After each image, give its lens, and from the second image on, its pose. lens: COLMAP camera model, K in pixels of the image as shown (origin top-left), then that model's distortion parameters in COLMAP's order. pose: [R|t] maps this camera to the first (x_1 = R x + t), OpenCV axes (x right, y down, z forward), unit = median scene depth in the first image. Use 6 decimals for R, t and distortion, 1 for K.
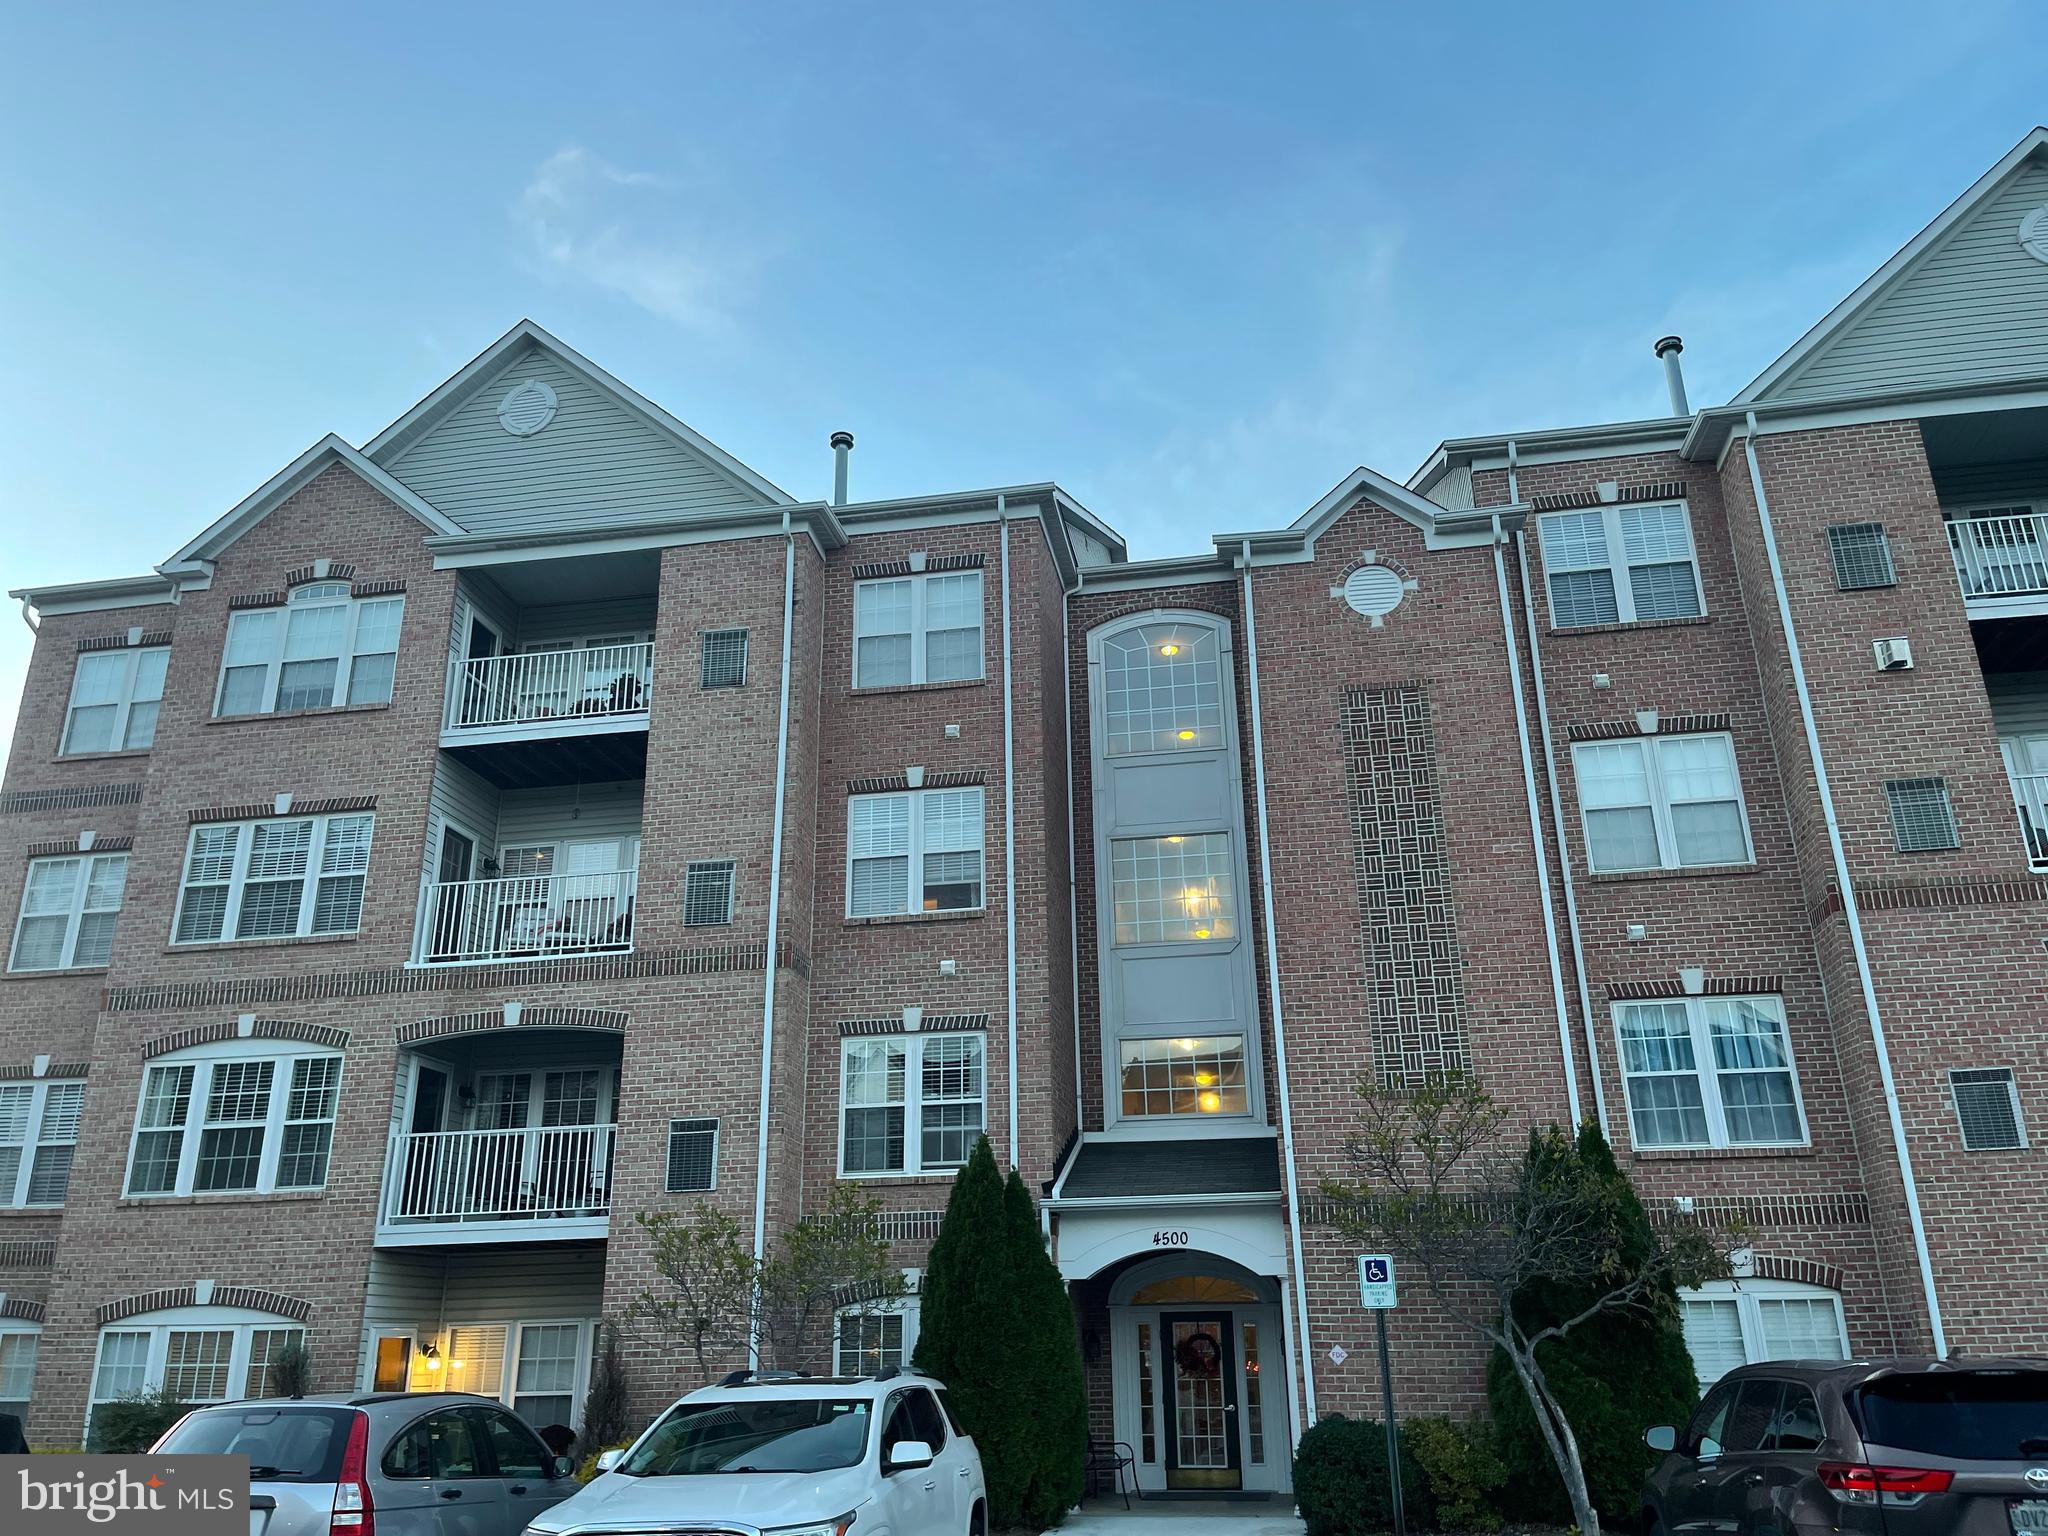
lens RADIAL K [[1502.2, 0, 1024.0], [0, 1502.2, 768.0], [0, 0, 1]] dist [0.089545, -0.118092]
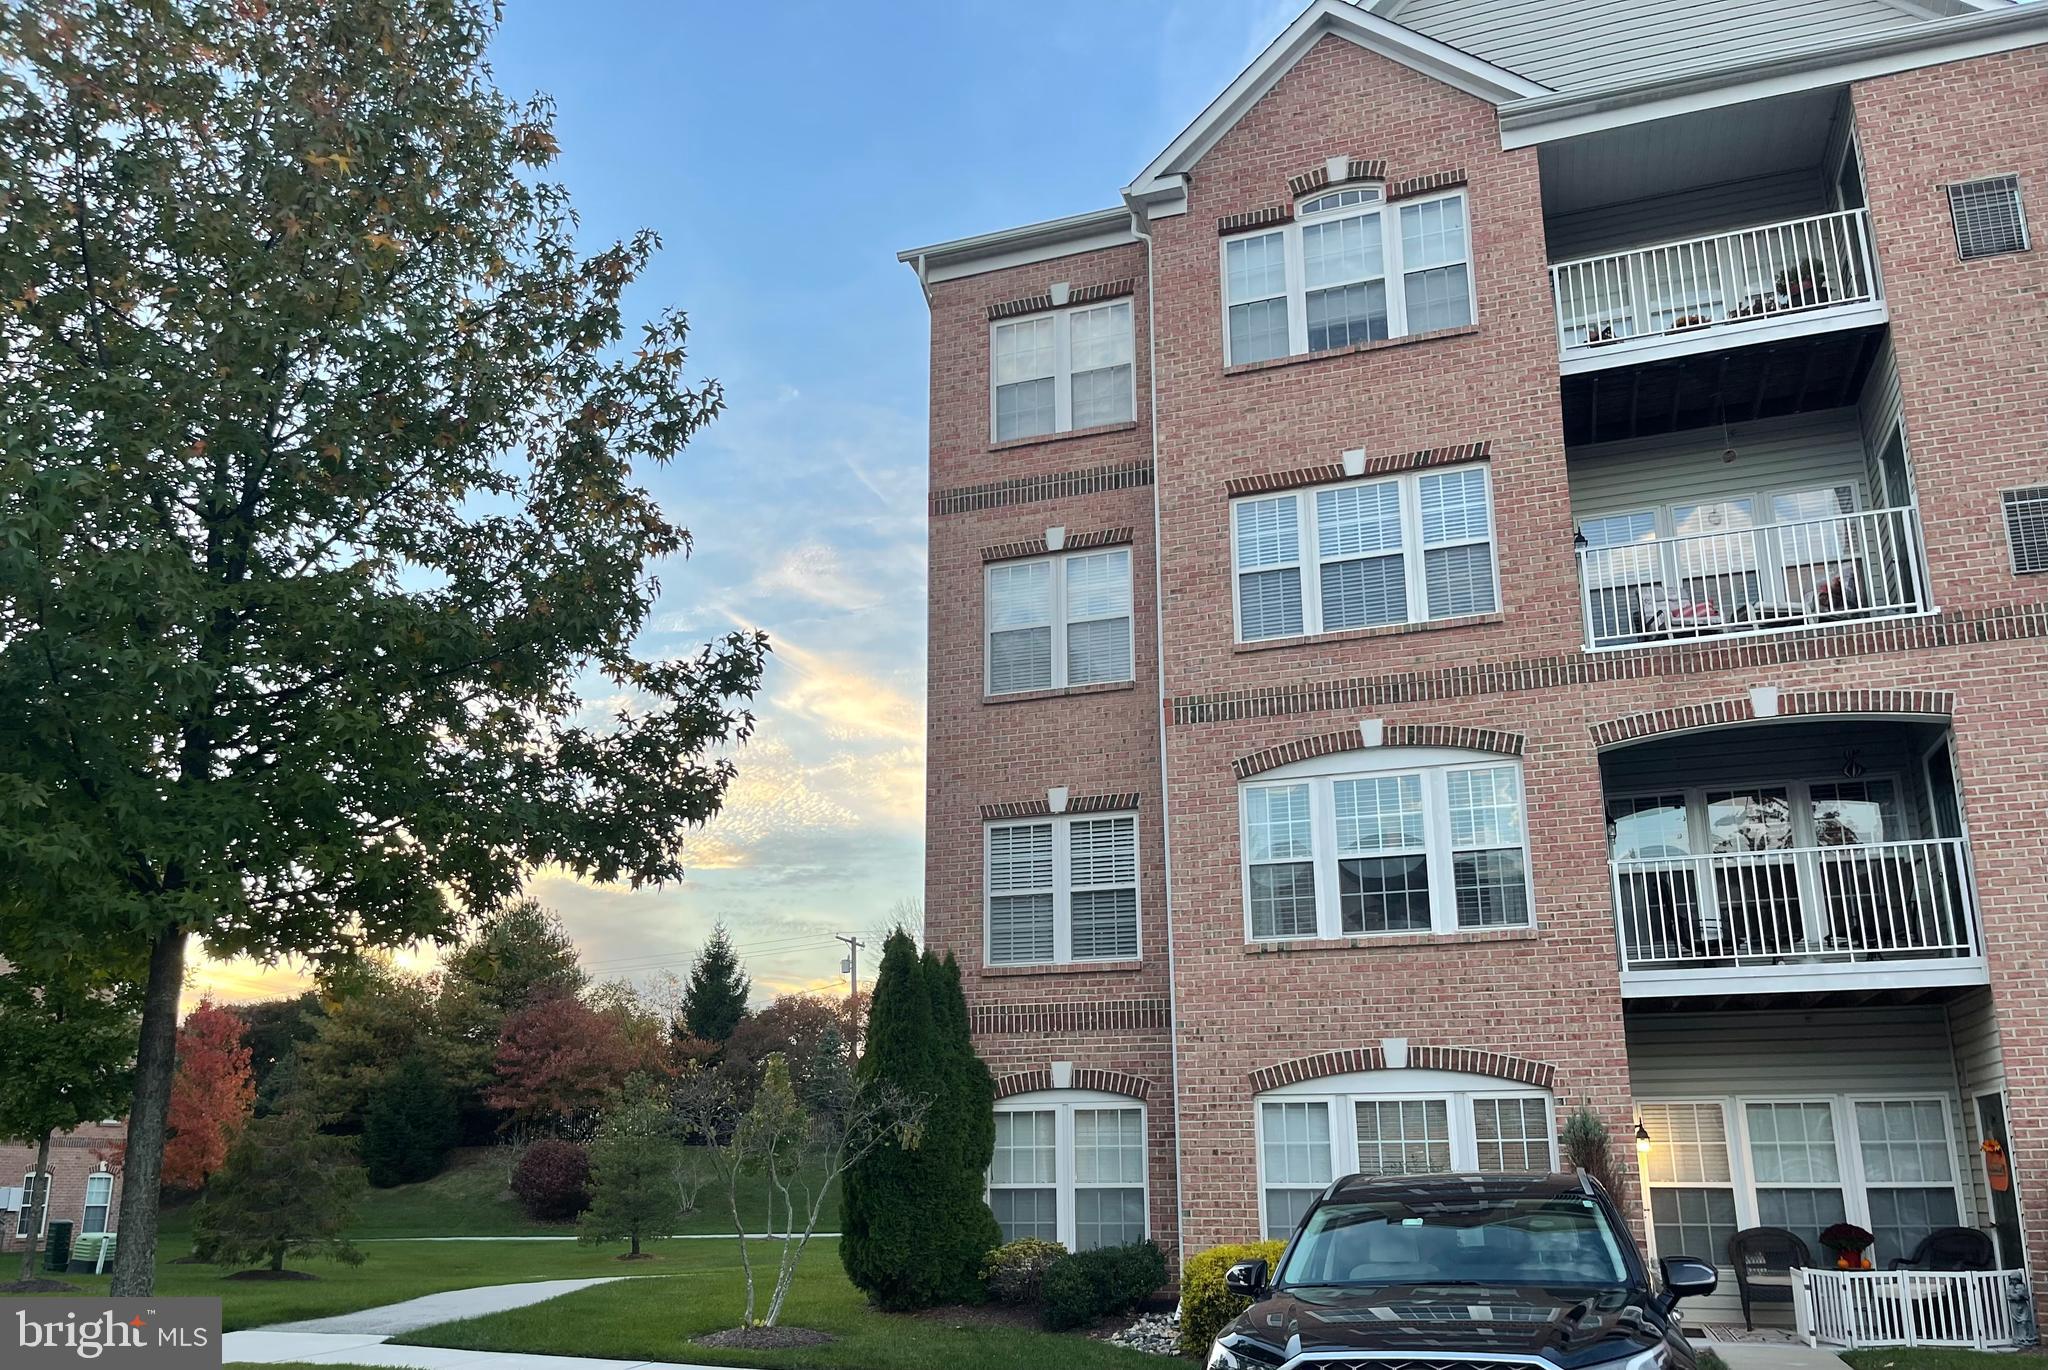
lens RADIAL K [[1530.5, 0, 1034.6], [0, 1530.5, 777.0], [0, 0, 1]] dist [0.078722, -0.117521]
pose [[0.988534, -0.027864, -0.148406, -0.565047], [0.043610, 0.993628, 0.103927, 0.100324], [0.144564, -0.109207, 0.983451, 0.181424]]
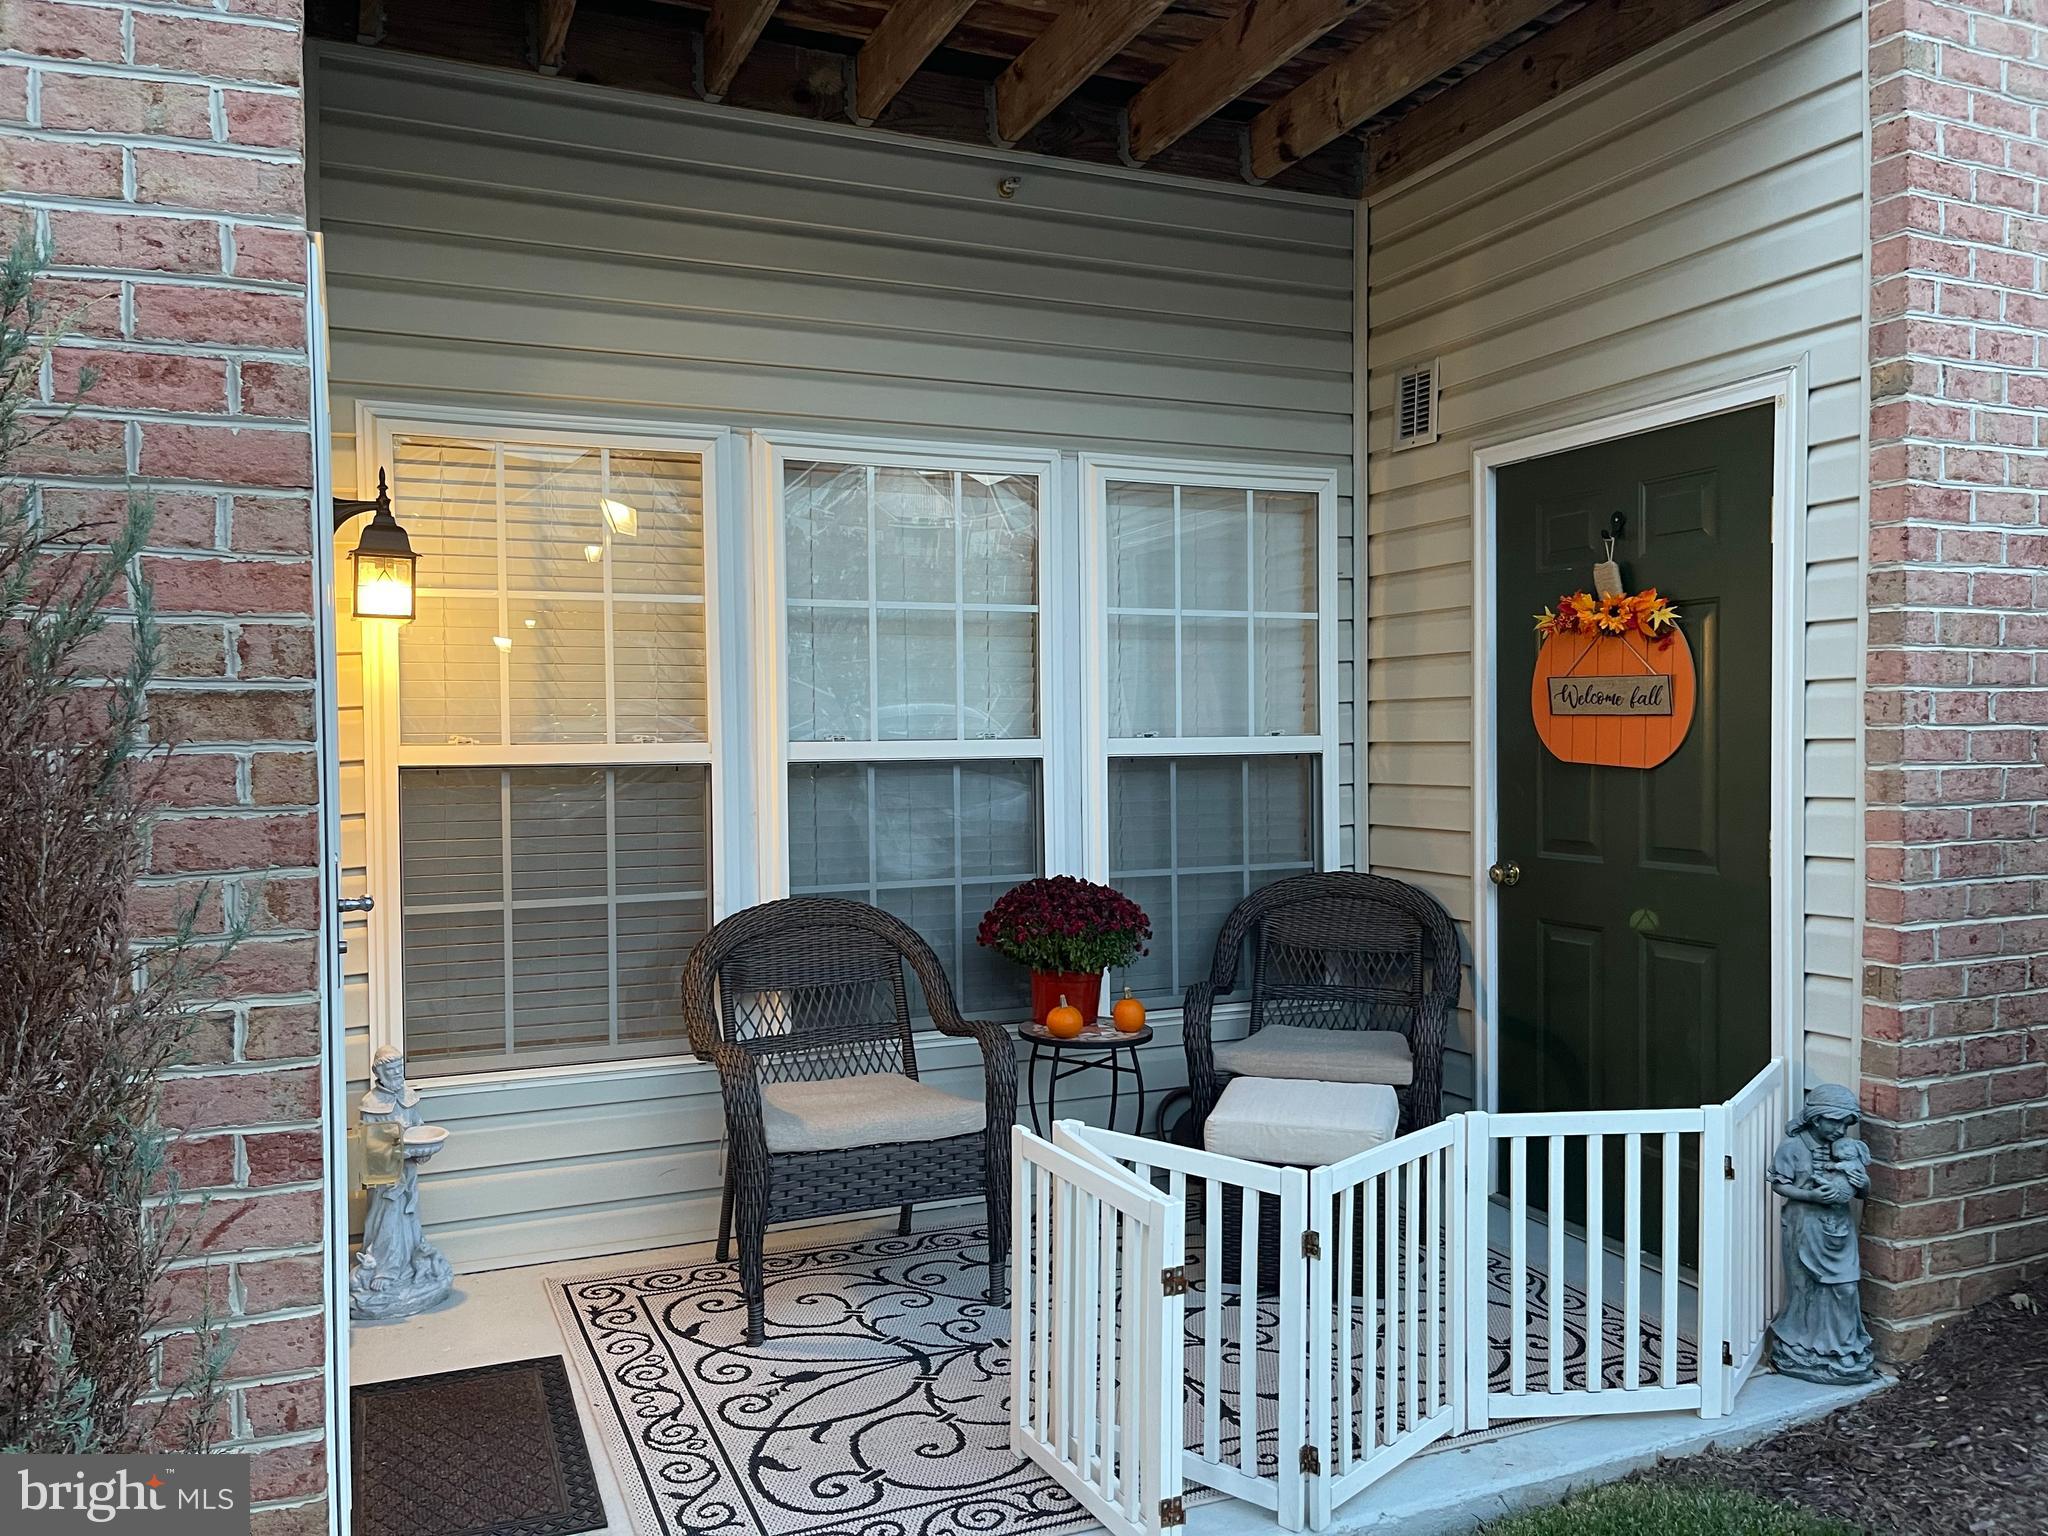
lens RADIAL K [[1560.2, 0, 1010.9], [0, 1560.2, 747.9], [0, 0, 1]] dist [0.057837, -0.062489]
pose [[0.836042, 0.004825, 0.548645, -0.419719], [-0.198549, 0.934851, 0.294334, 0.331836], [-0.511481, -0.355008, 0.782532, 0.795906]]
